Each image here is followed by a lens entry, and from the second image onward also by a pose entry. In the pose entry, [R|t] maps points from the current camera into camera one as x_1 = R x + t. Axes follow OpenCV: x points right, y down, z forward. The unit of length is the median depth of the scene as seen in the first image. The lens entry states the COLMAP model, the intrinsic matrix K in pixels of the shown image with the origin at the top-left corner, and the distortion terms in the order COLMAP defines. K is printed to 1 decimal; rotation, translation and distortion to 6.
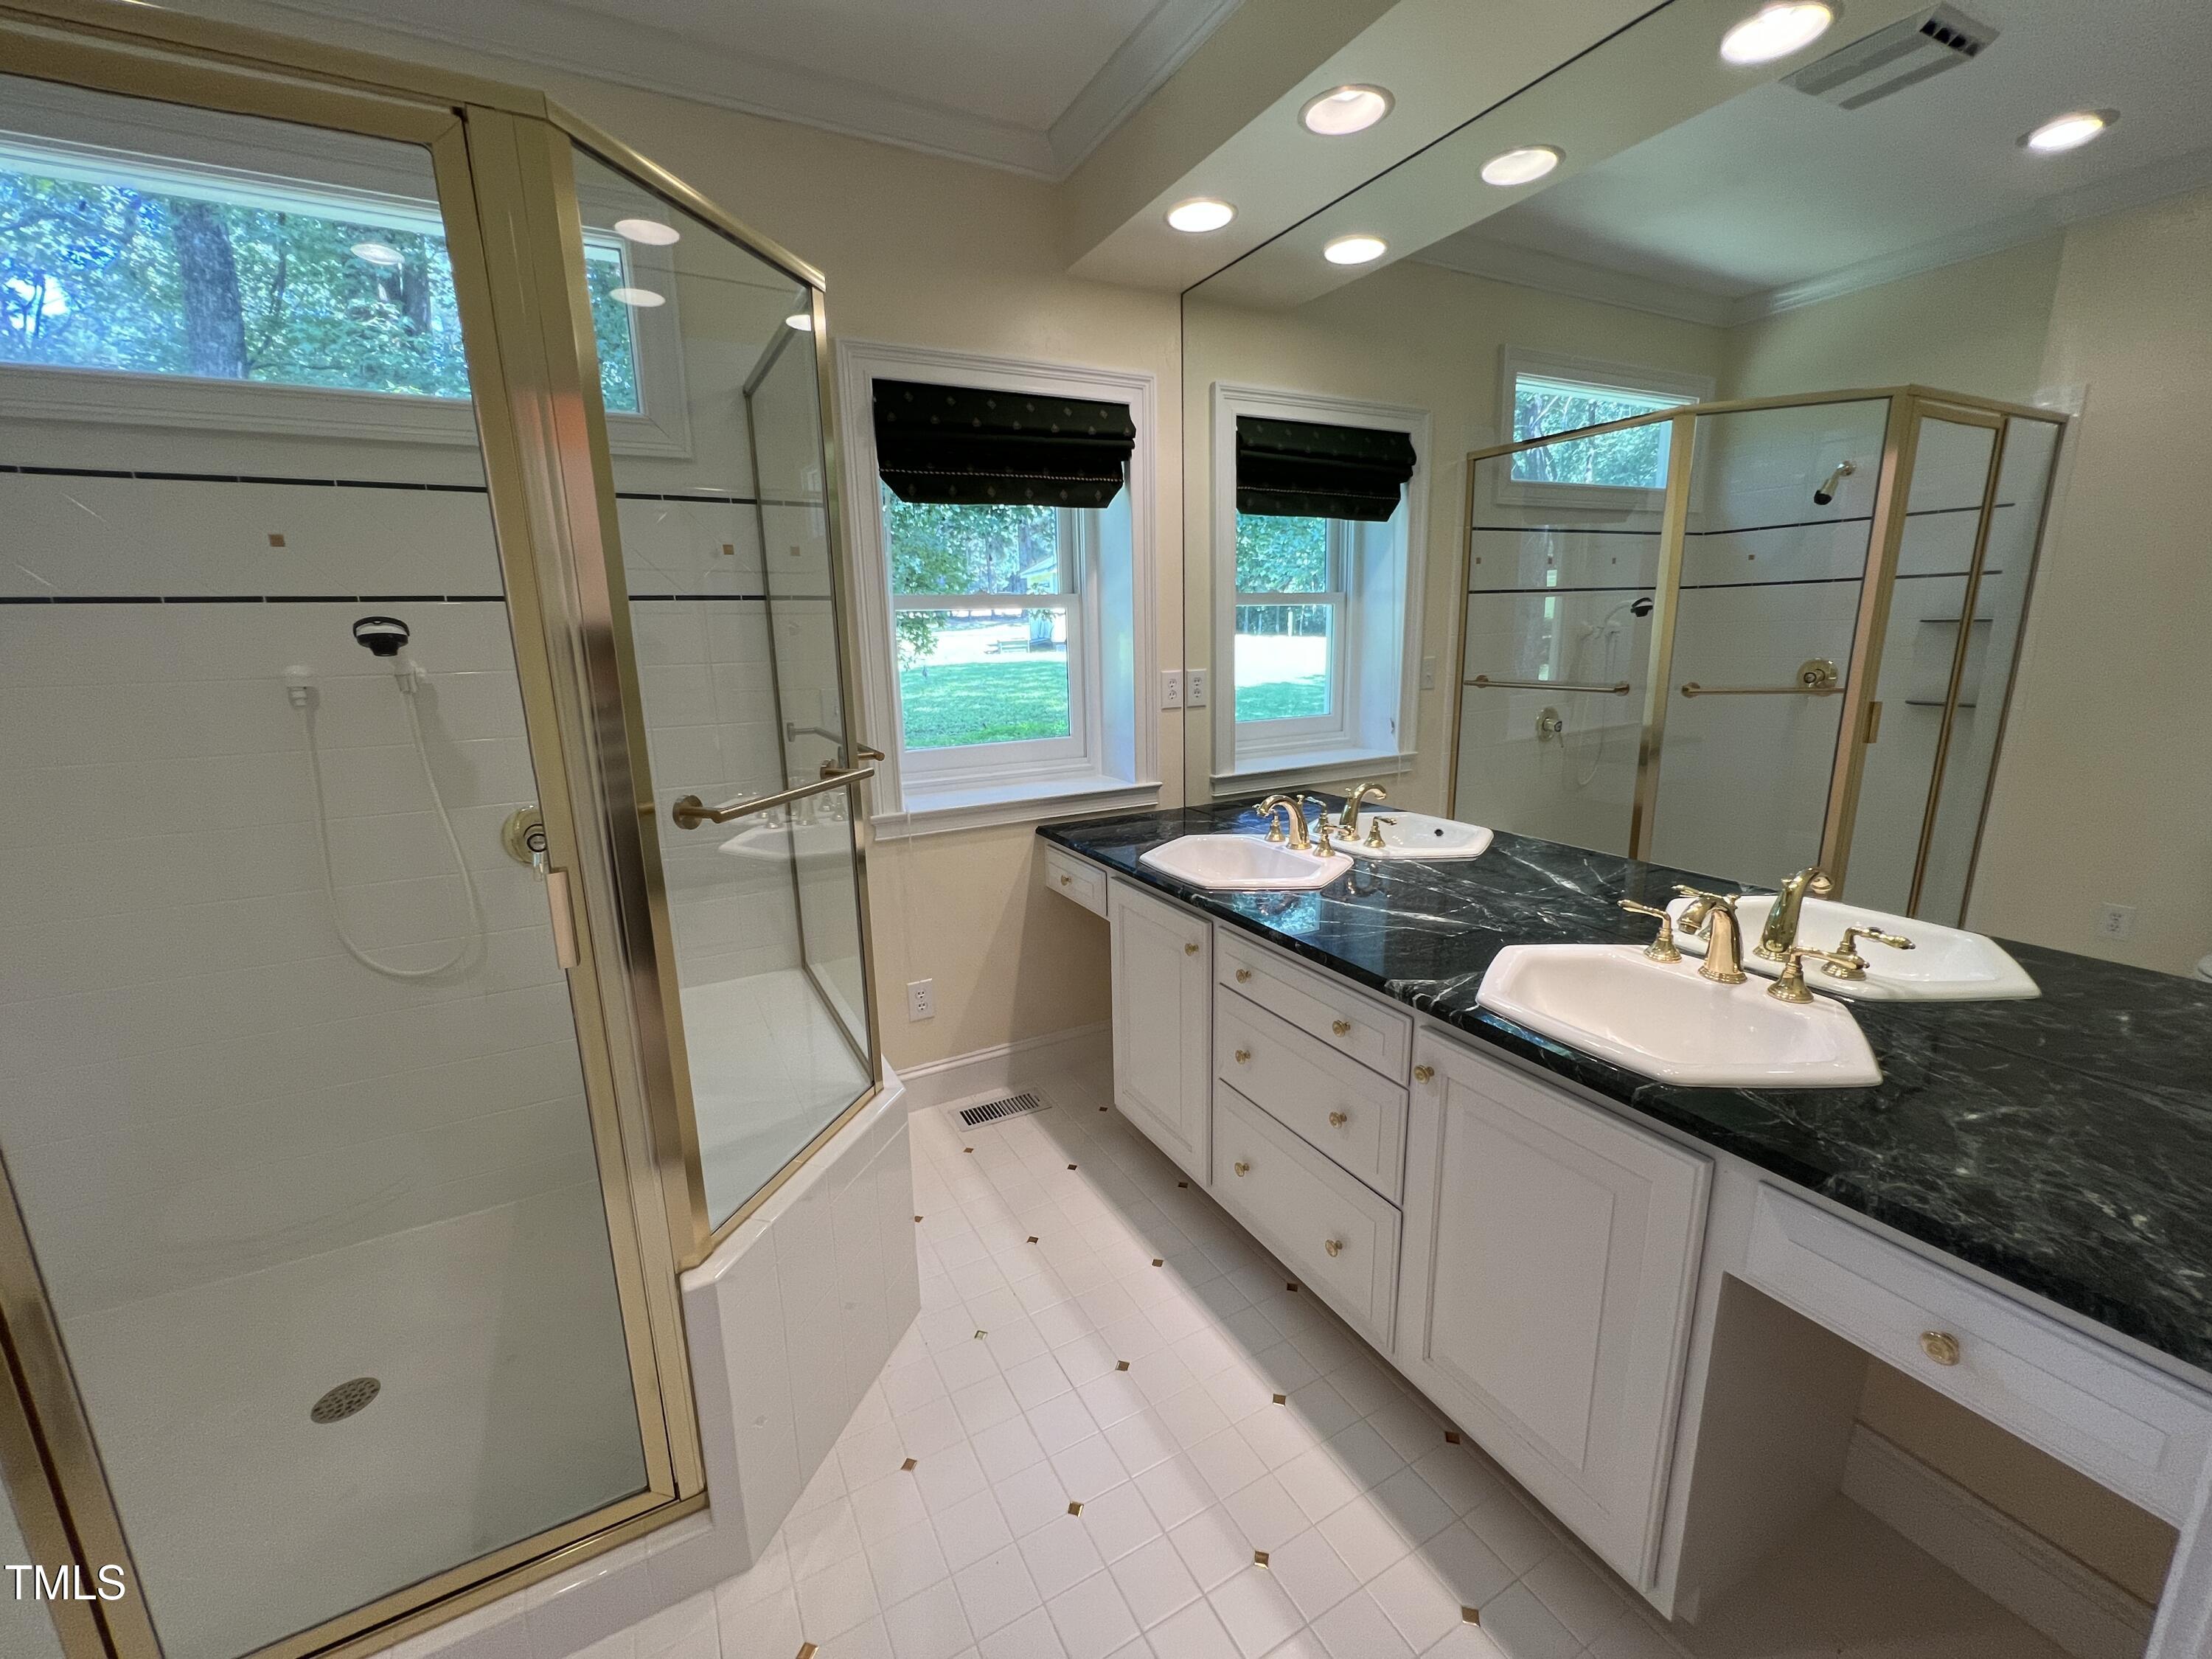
lens RADIAL K [[893.6, 0, 1102.8], [0, 893.6, 827.1], [0, 0, 1]] dist [0.000065, -0.000304]
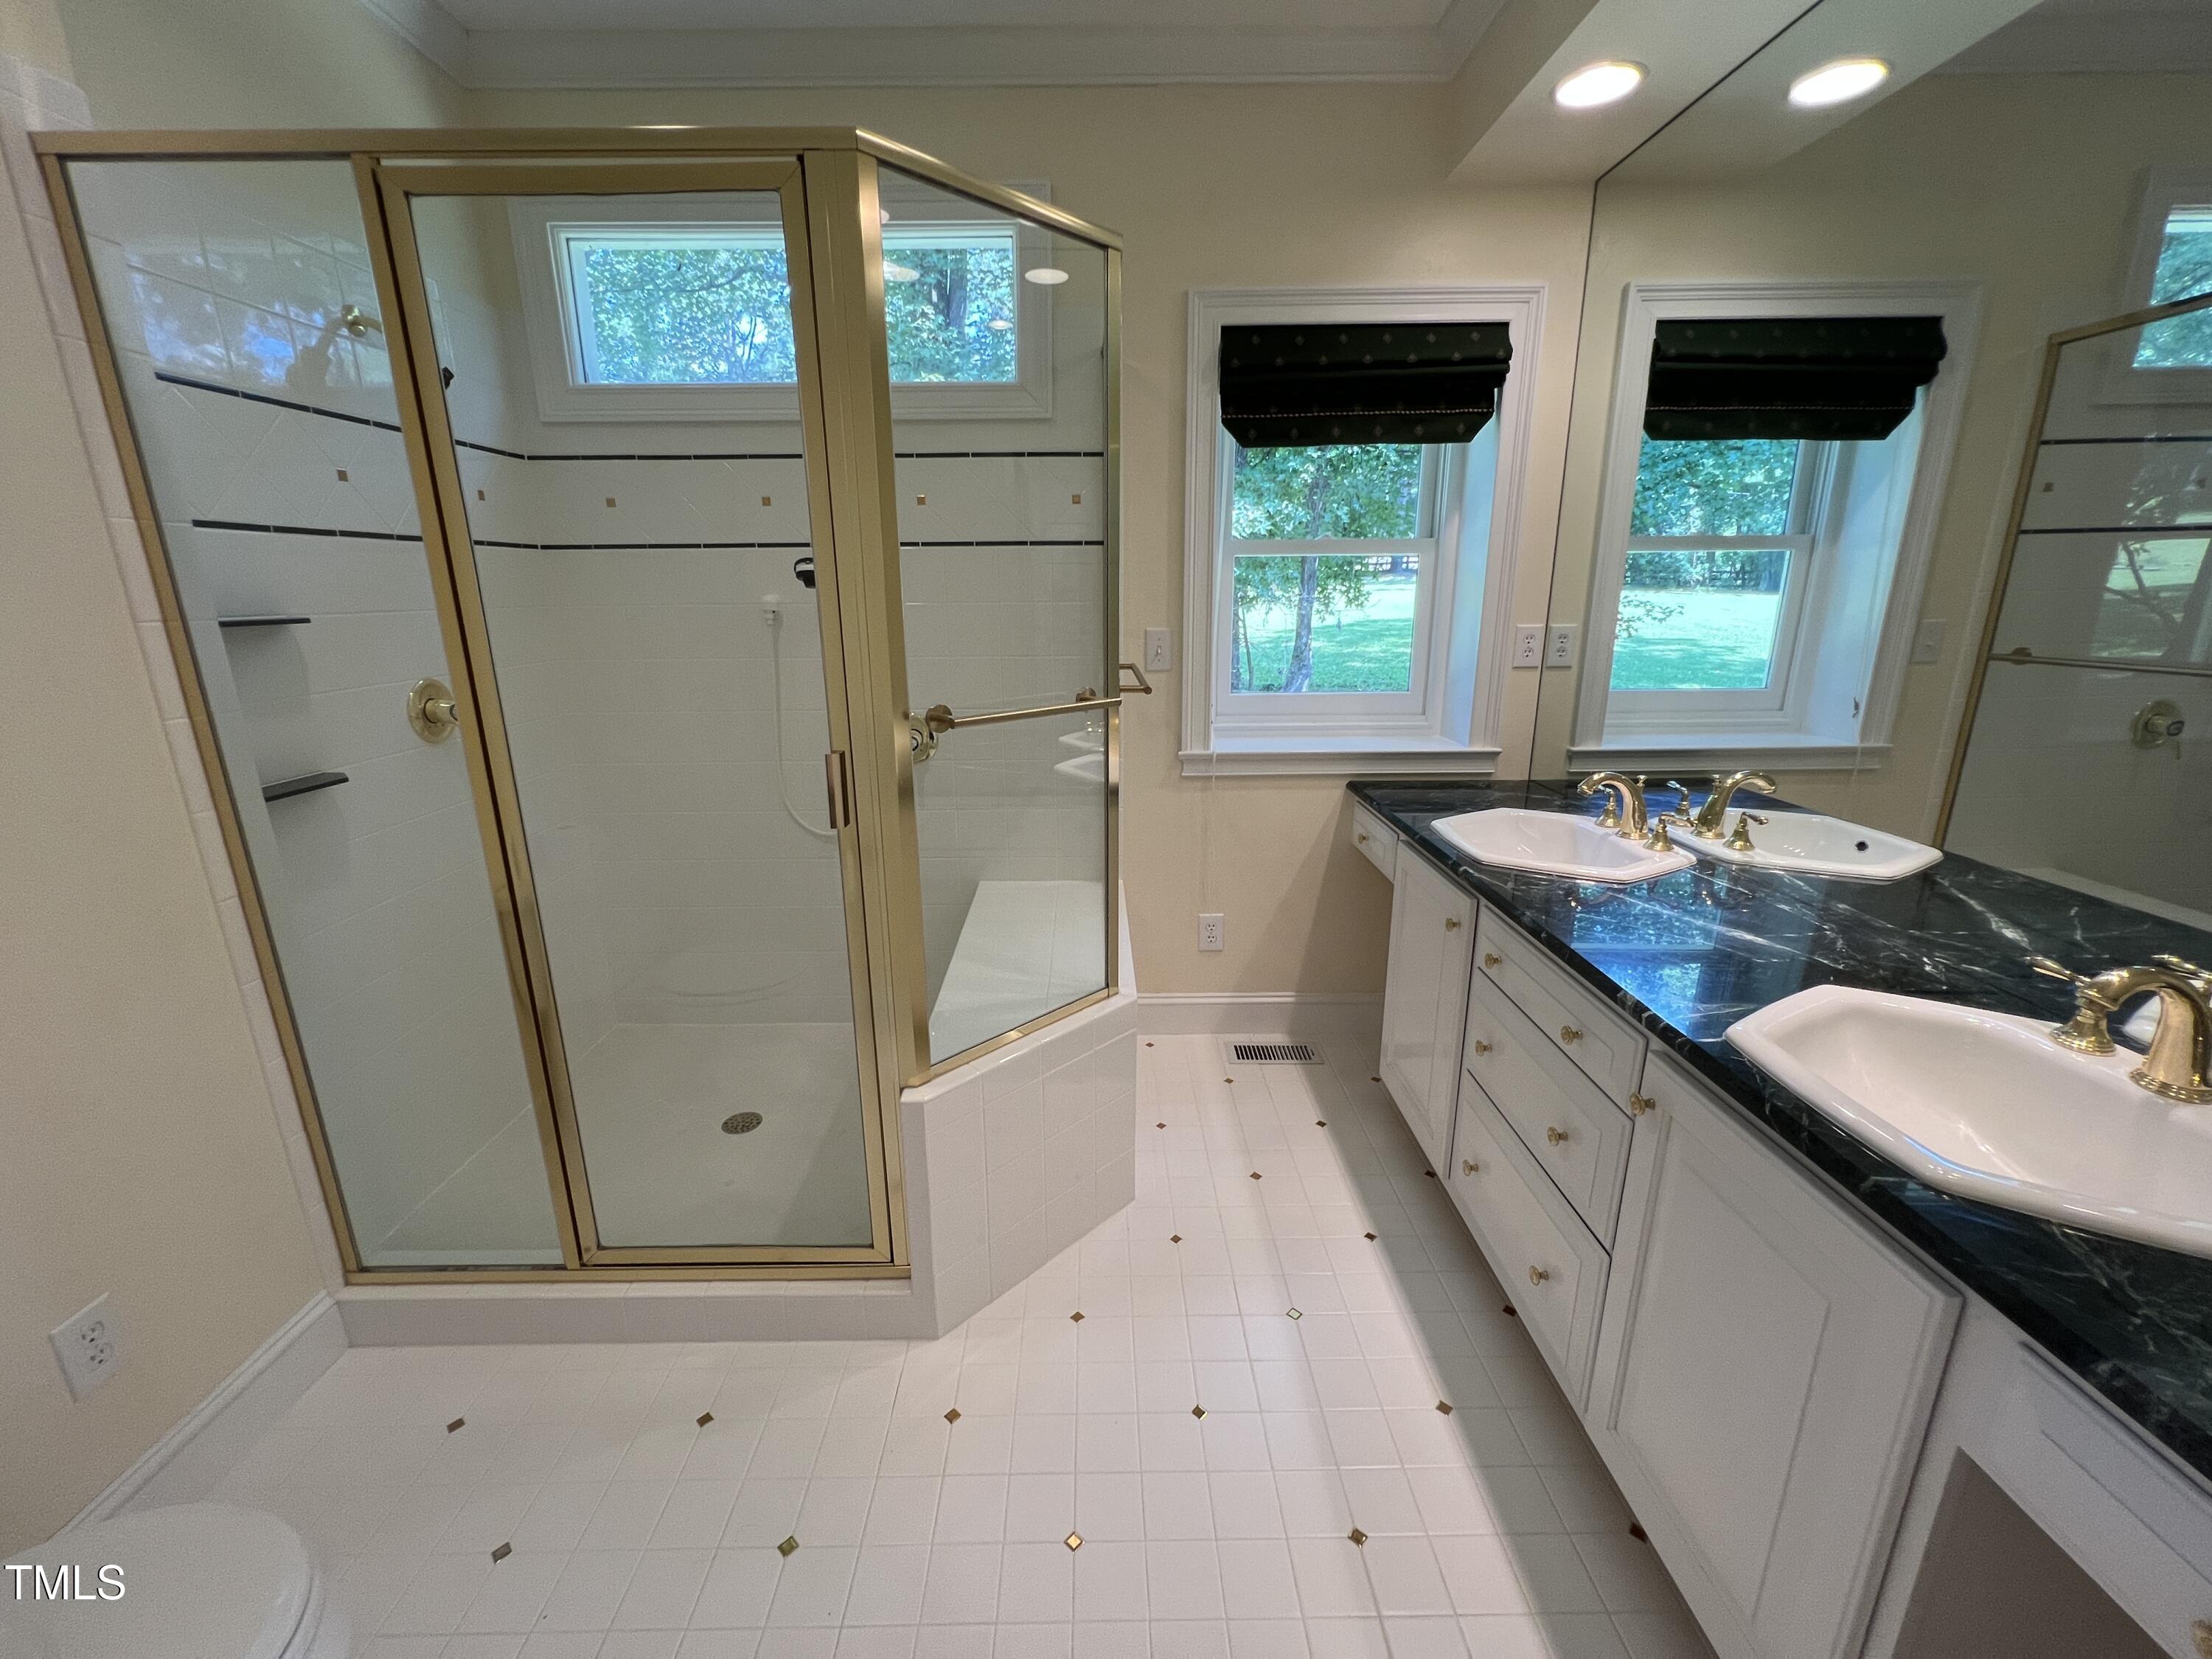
lens RADIAL K [[893.6, 0, 1100.8], [0, 893.6, 826.0], [0, 0, 1]] dist [0.000065, -0.000304]
pose [[0.882544, 0.136039, -0.450123, 0.155922], [-0.113970, 0.990579, 0.075920, 0.005699], [0.456210, -0.015702, 0.889734, 0.011305]]
